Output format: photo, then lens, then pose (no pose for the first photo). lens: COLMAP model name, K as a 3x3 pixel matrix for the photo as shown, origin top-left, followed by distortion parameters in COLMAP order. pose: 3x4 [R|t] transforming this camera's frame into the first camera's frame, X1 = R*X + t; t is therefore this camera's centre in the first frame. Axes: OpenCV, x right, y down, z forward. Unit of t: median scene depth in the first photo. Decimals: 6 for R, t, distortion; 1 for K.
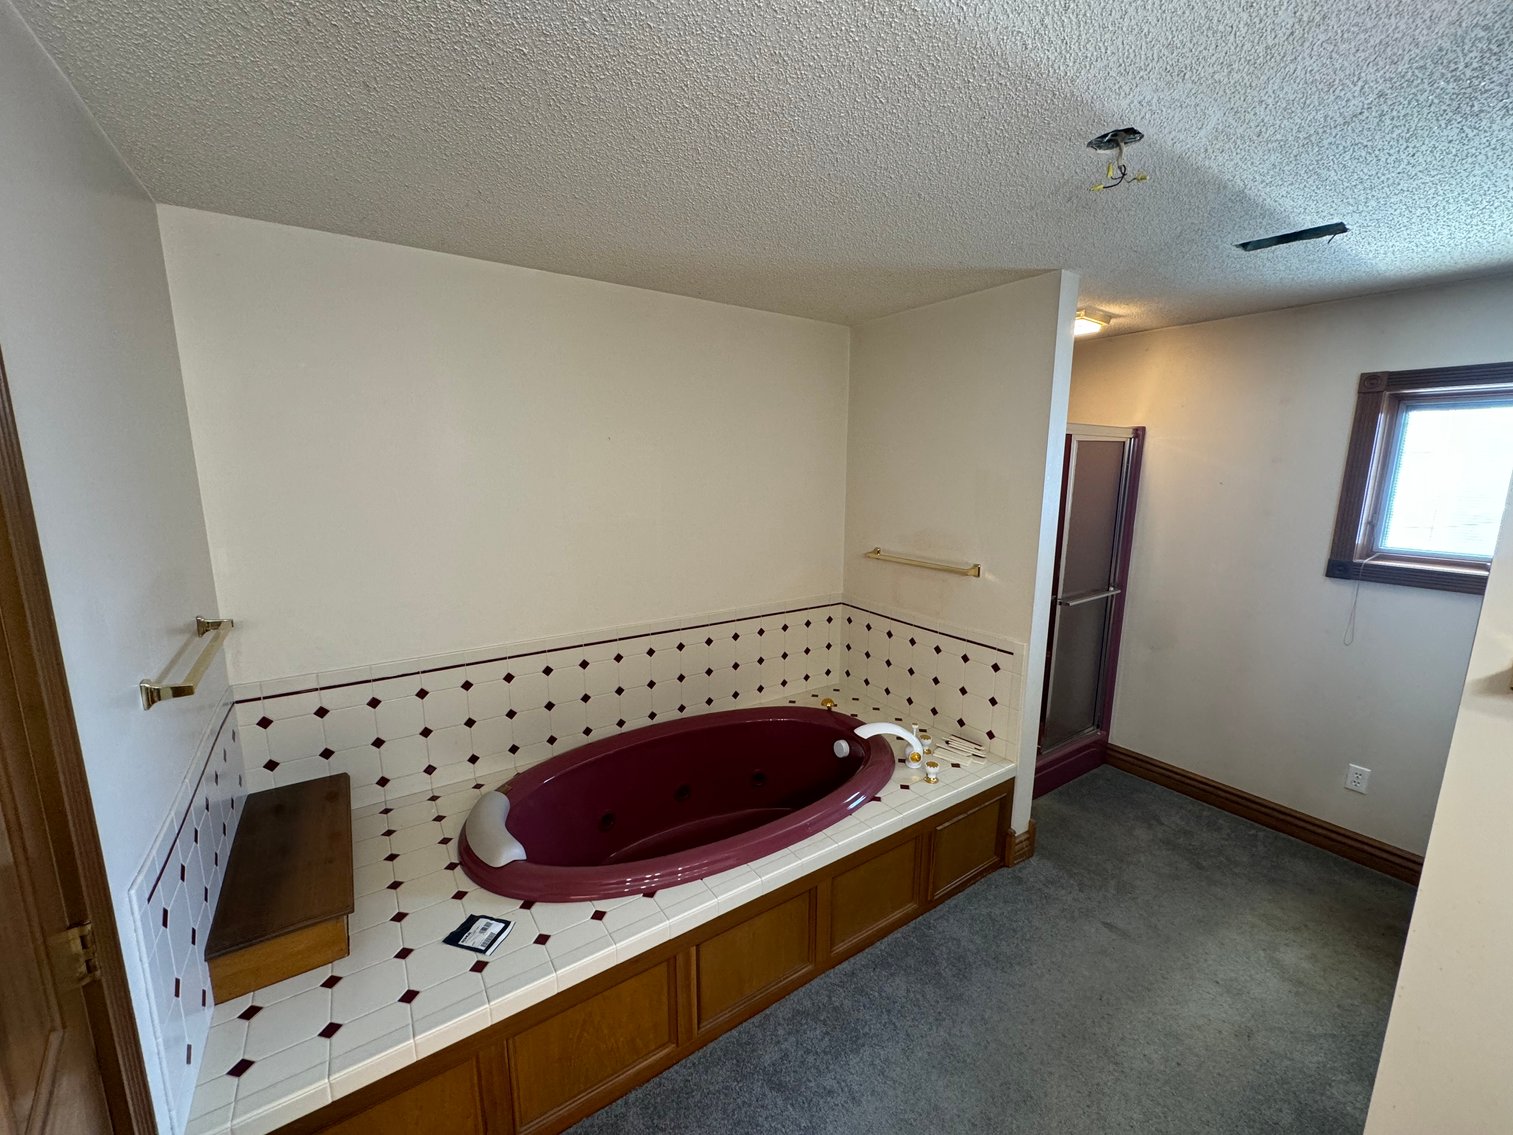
lens RADIAL K [[606.2, 0, 754.9], [0, 606.2, 565.8], [0, 0, 1]] dist [-0.005505, 0.001833]
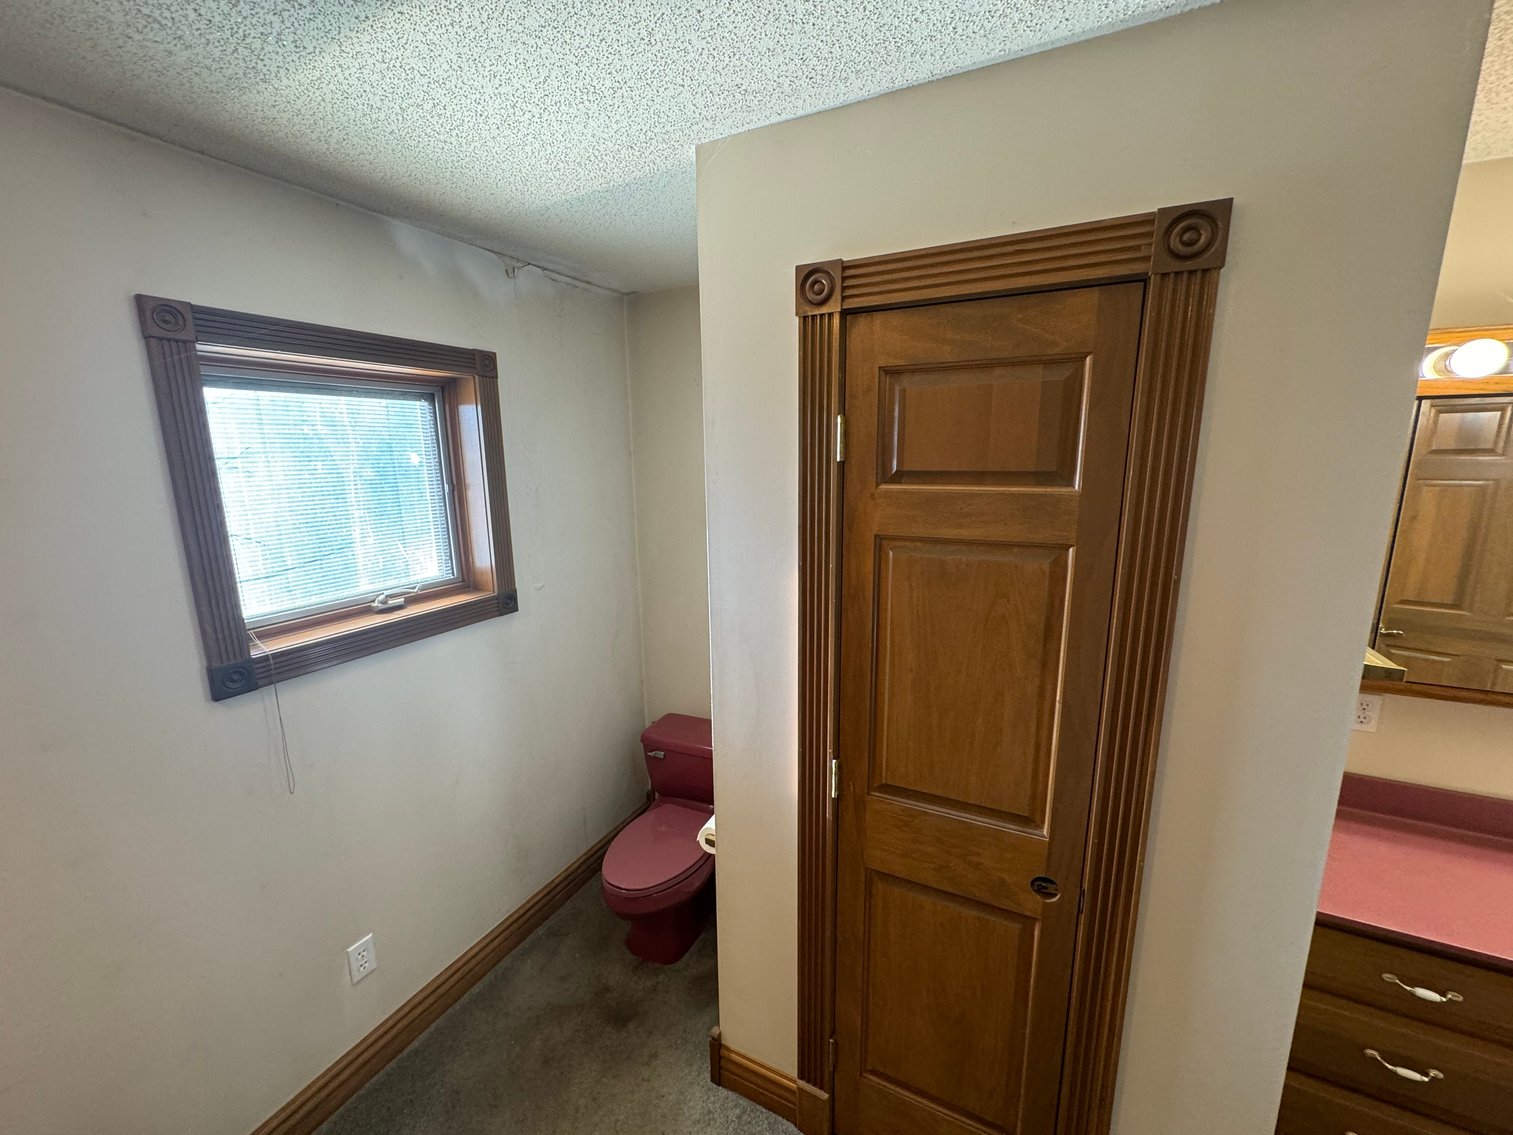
lens RADIAL K [[606.2, 0, 758.3], [0, 606.2, 568.0], [0, 0, 1]] dist [-0.005505, 0.001833]
pose [[-0.486465, -0.160676, 0.858798, 0.299977], [0.160375, 0.949822, 0.268550, -0.156363], [-0.858855, 0.268370, -0.436287, 0.808374]]
